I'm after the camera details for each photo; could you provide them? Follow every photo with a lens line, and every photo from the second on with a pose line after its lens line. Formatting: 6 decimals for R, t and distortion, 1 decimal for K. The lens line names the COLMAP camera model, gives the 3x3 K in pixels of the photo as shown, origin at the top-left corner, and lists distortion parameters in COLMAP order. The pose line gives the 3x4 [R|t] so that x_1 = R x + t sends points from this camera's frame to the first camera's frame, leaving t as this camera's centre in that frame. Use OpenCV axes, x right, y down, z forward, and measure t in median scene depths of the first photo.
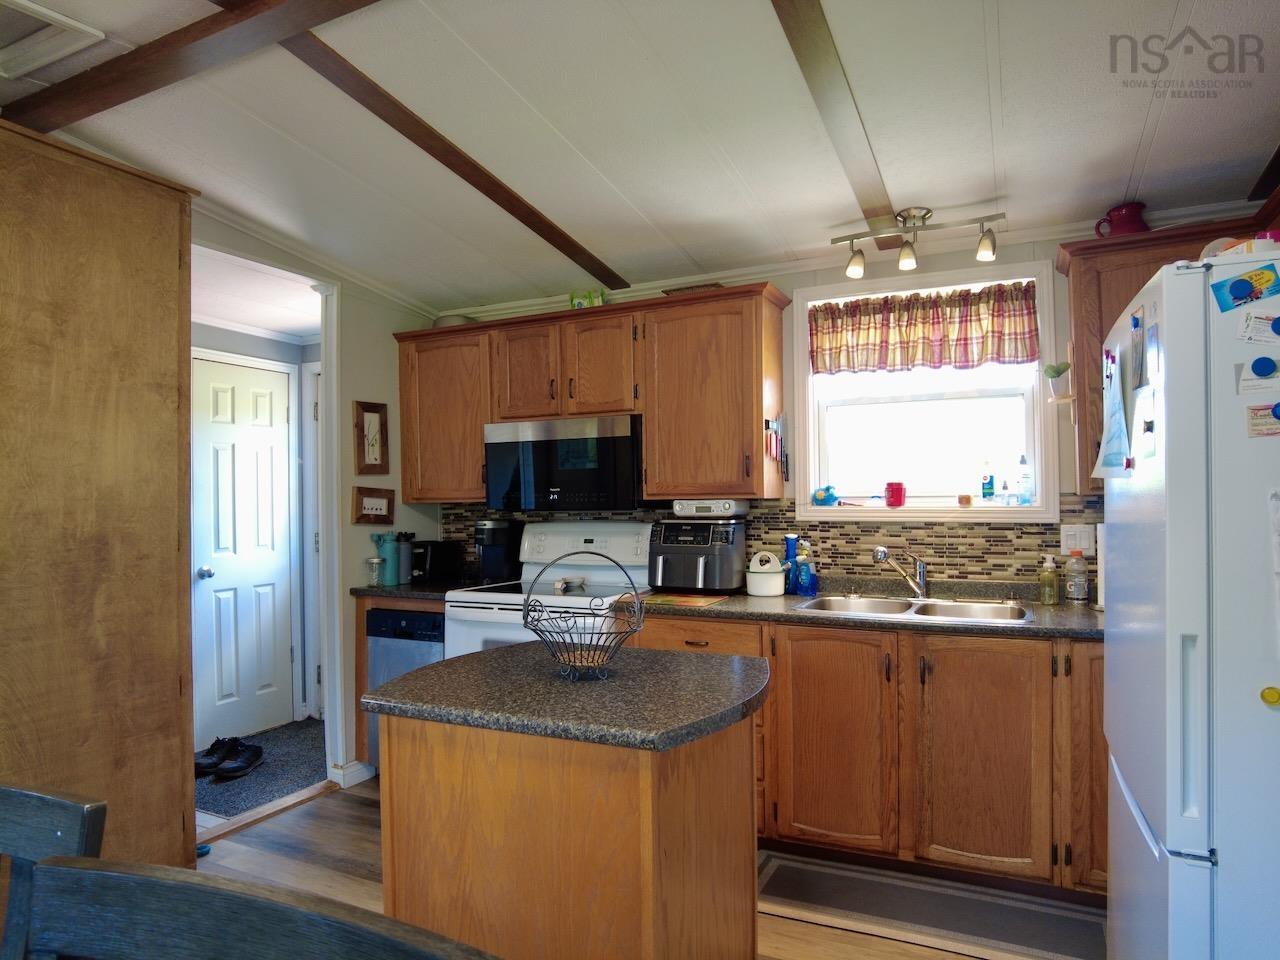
lens RADIAL K [[781.2, 0, 633.1], [0, 781.2, 495.0], [0, 0, 1]] dist [0.025222, -0.065513]
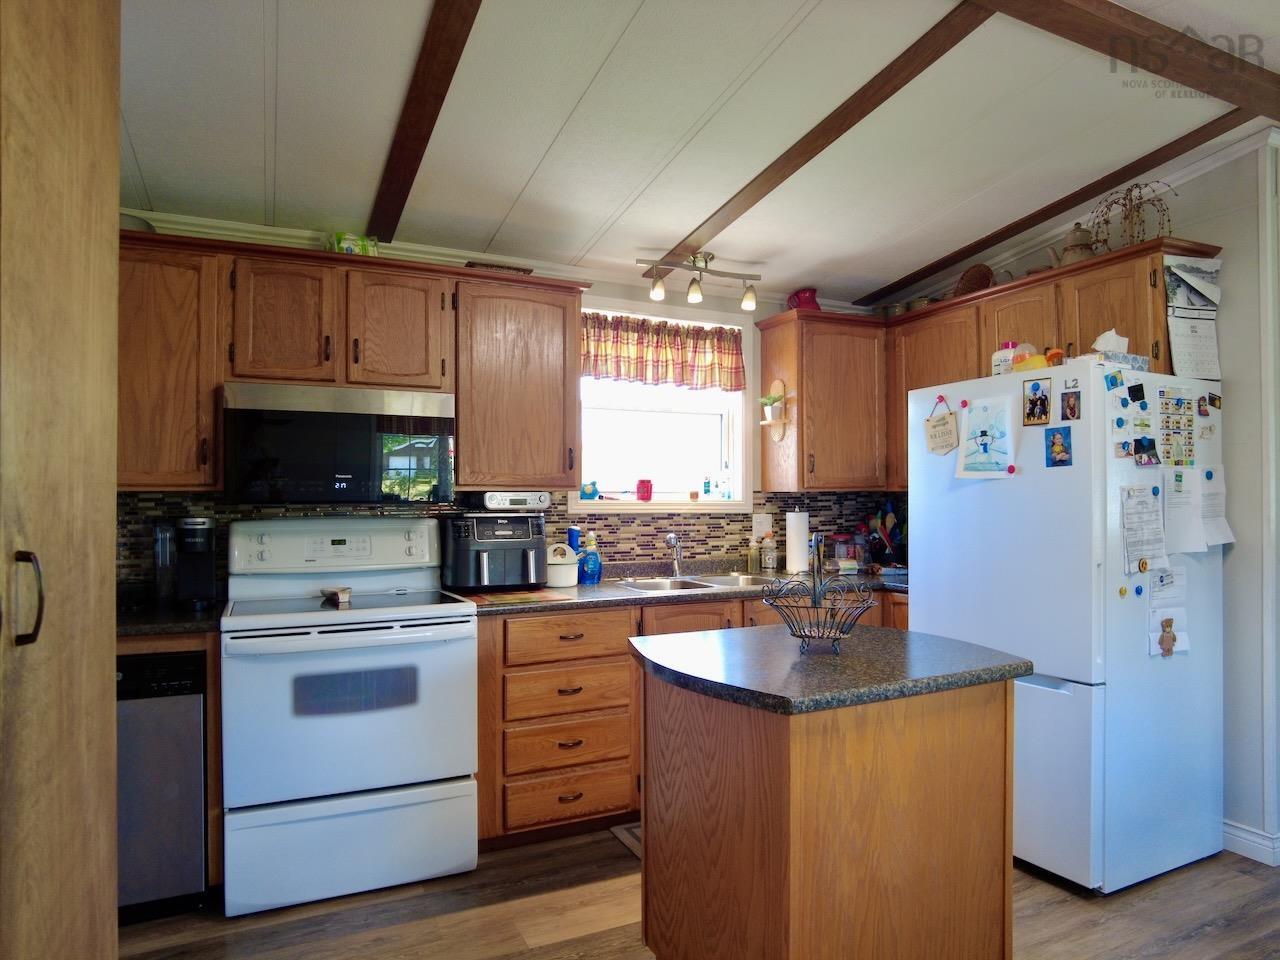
lens RADIAL K [[781.2, 0, 633.1], [0, 781.2, 495.0], [0, 0, 1]] dist [0.025222, -0.065513]
pose [[0.612764, 0.013959, 0.790142, -0.588677], [-0.008729, 0.999903, -0.010896, 0.019392], [-0.790217, -0.000220, 0.612827, 0.303901]]
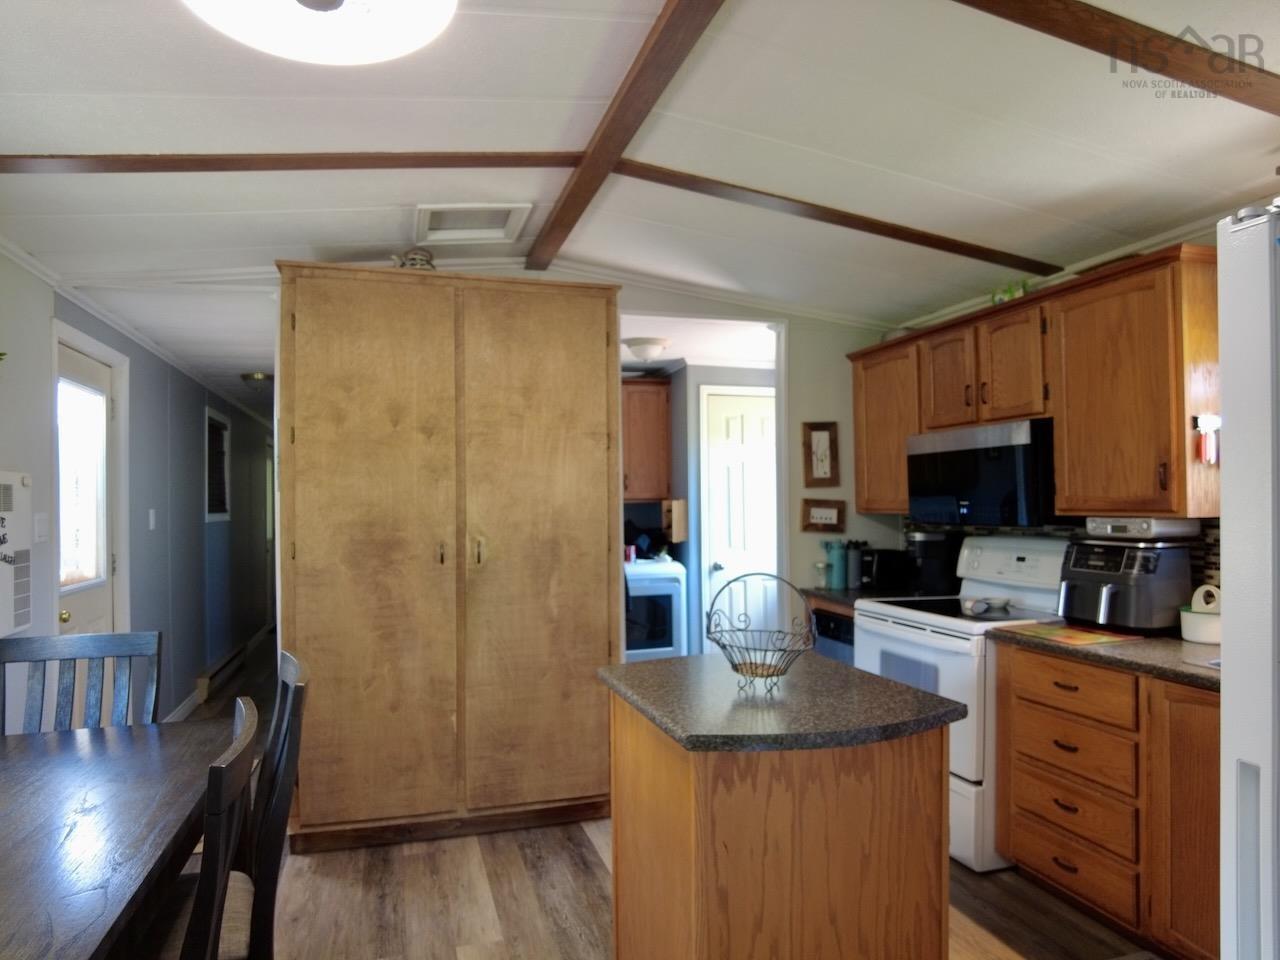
lens RADIAL K [[796.9, 0, 623.0], [0, 796.9, 482.1], [0, 0, 1]] dist [0.001057, -0.071439]
pose [[0.669805, -0.013967, -0.742406, 0.361176], [0.007022, 0.999898, -0.012476, -0.024456], [0.742504, 0.003143, 0.669834, 0.053977]]
